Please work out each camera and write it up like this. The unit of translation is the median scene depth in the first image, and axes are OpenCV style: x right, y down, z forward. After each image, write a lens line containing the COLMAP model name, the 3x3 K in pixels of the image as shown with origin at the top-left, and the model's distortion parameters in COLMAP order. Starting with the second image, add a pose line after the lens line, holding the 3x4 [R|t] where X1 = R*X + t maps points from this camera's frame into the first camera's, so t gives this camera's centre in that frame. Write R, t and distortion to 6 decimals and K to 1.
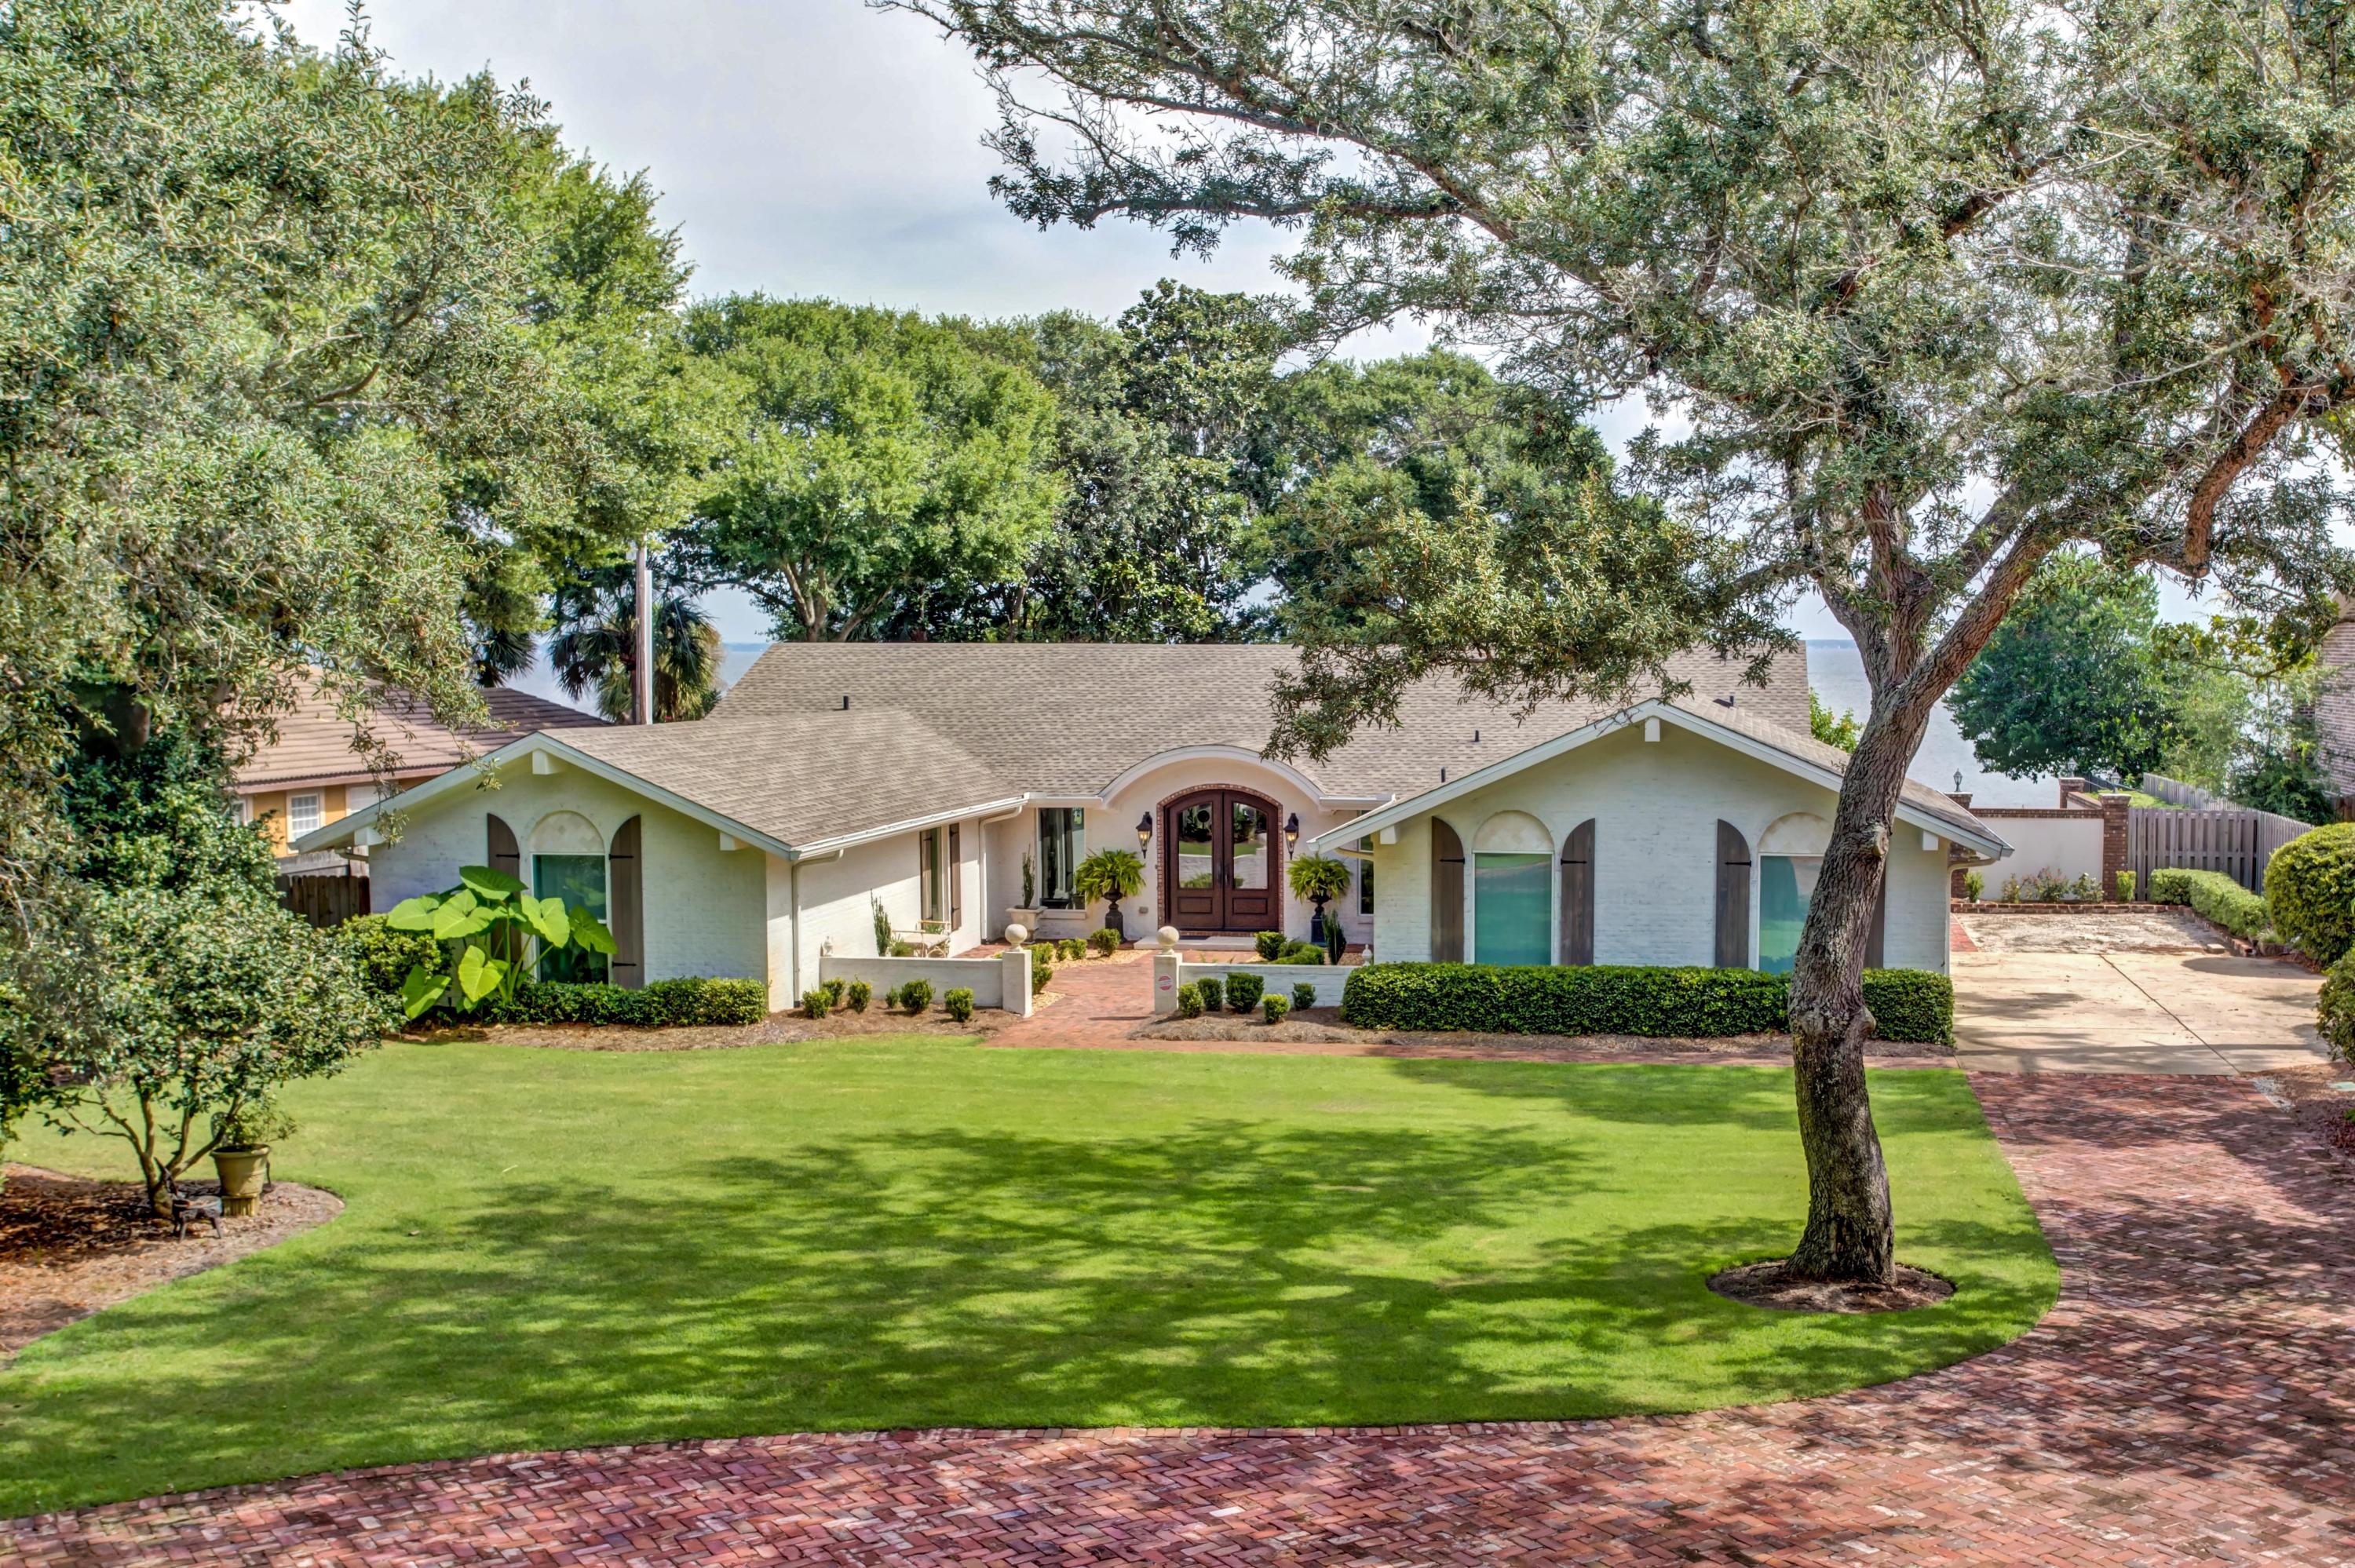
lens RADIAL K [[2542.2, 0, 1333.8], [0, 2542.2, 870.0], [0, 0, 1]] dist [0.017579, 0.000000]
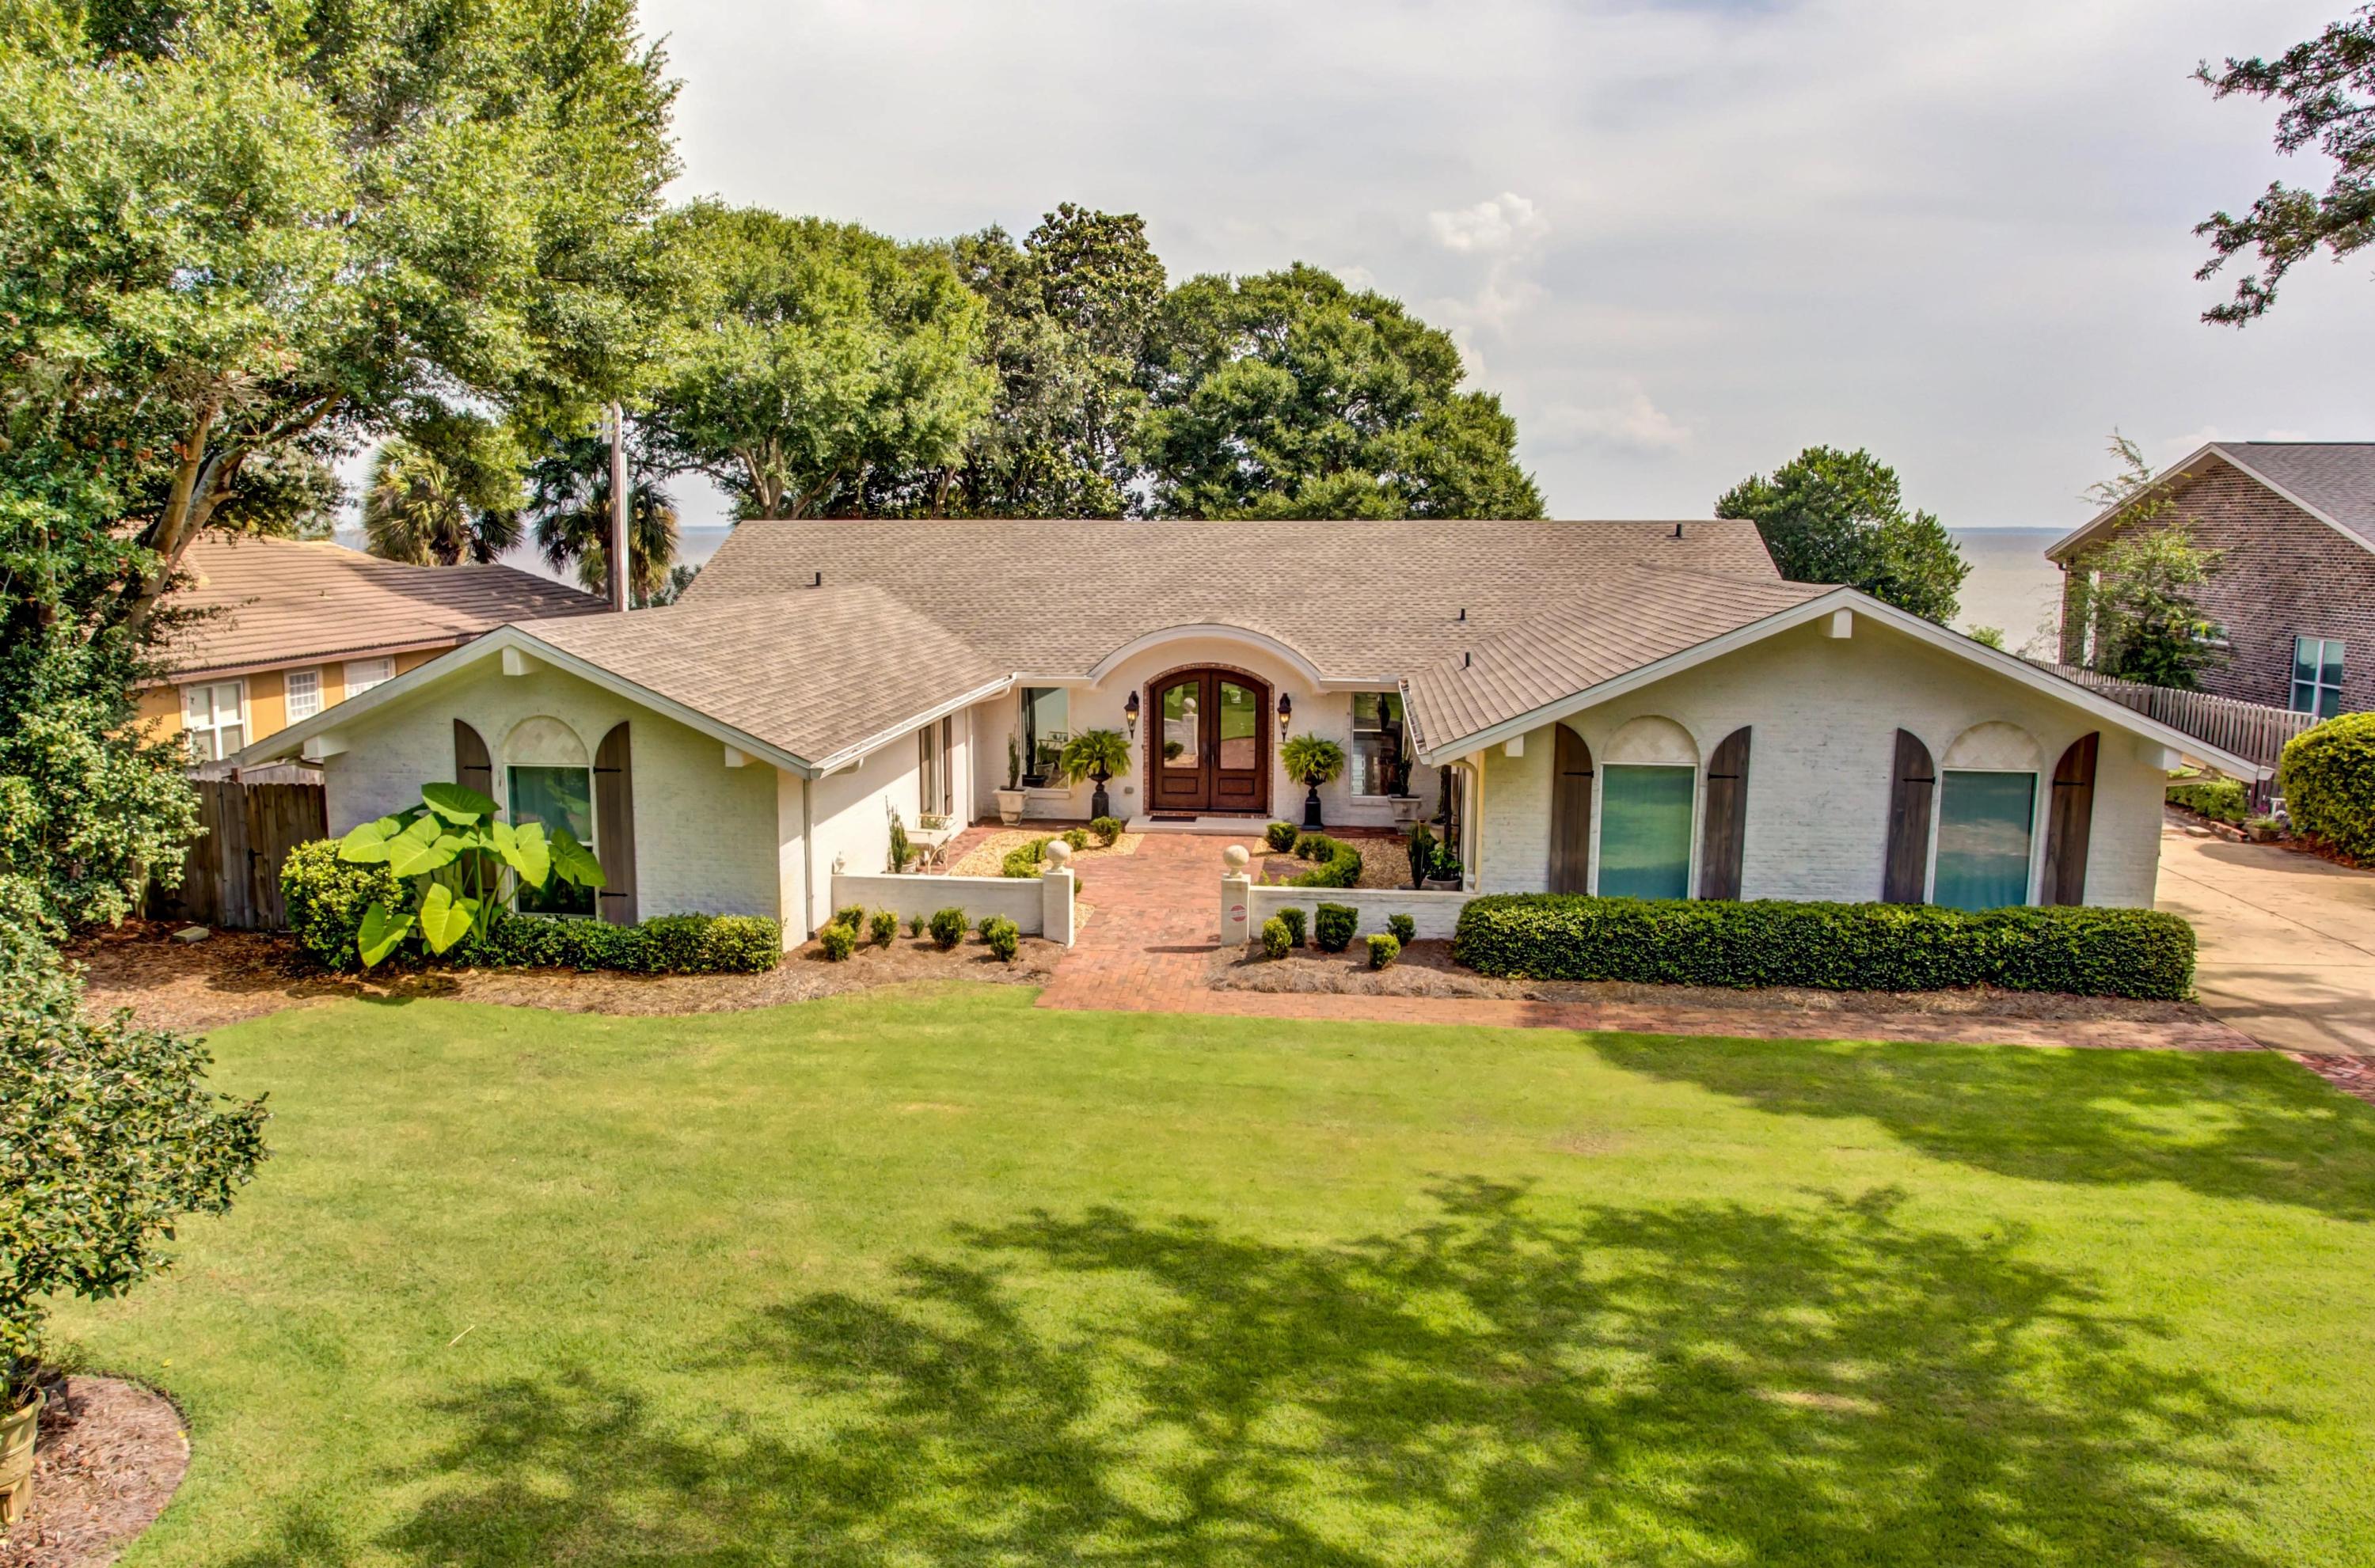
lens RADIAL K [[1723.8, 0, 1079.9], [0, 1723.8, 811.7], [0, 0, 1]] dist [-0.082513, 0.026016]
pose [[0.999998, -0.000889, 0.001587, -0.122573], [0.000766, 0.997120, 0.075835, -0.034749], [-0.001649, -0.075834, 0.997119, 0.425894]]
